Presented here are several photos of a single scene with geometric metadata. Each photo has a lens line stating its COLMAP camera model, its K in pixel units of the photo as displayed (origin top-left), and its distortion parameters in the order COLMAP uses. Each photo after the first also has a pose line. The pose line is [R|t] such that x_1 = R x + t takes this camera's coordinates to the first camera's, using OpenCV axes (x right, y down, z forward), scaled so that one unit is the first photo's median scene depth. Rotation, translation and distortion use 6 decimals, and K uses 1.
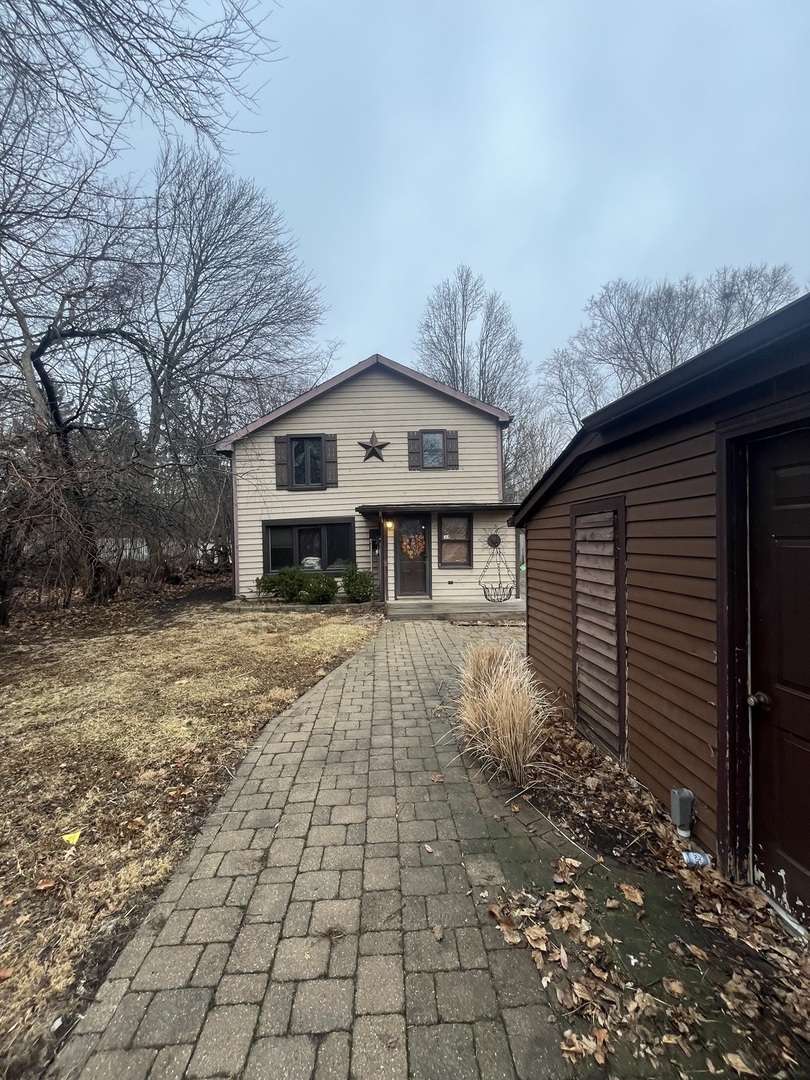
lens RADIAL K [[431.2, 0, 405.0], [0, 431.2, 540.0], [0, 0, 1]] dist [-0.007164, 0.000201]
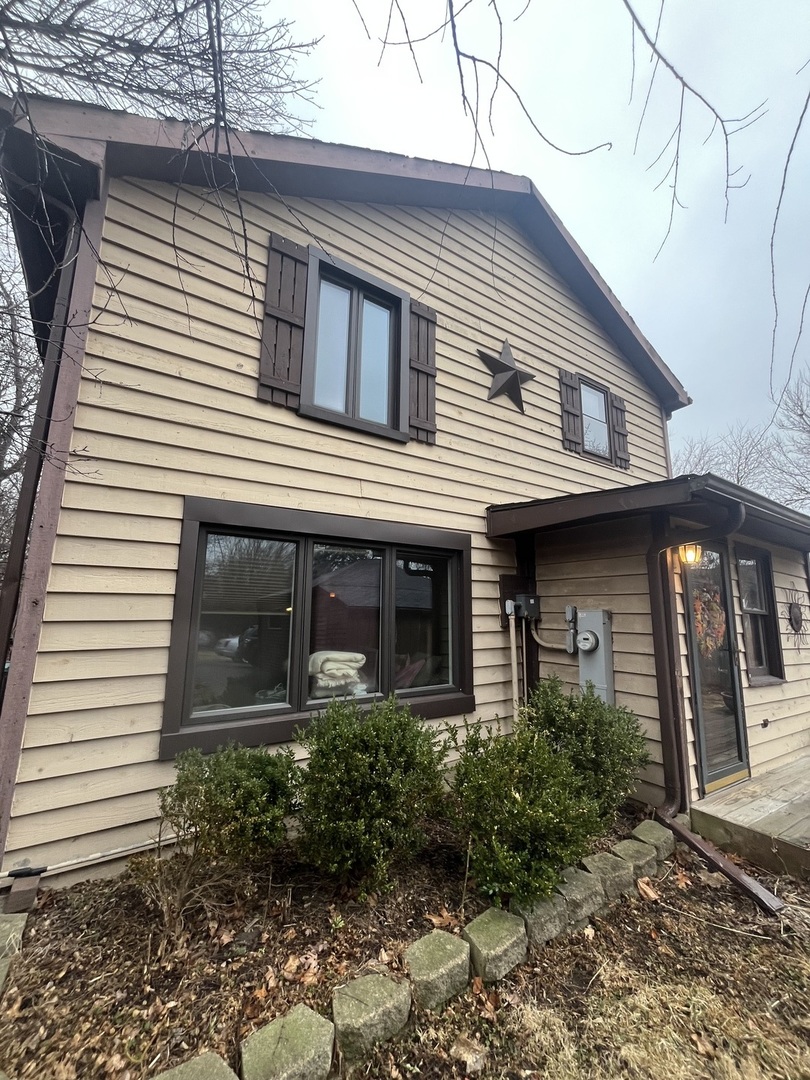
lens RADIAL K [[431.2, 0, 405.0], [0, 431.2, 540.0], [0, 0, 1]] dist [-0.007164, 0.000201]
pose [[0.860658, 0.124987, 0.493605, -0.337298], [-0.033069, 0.981079, -0.190762, 0.019458], [-0.508108, 0.147858, 0.848507, 0.727483]]
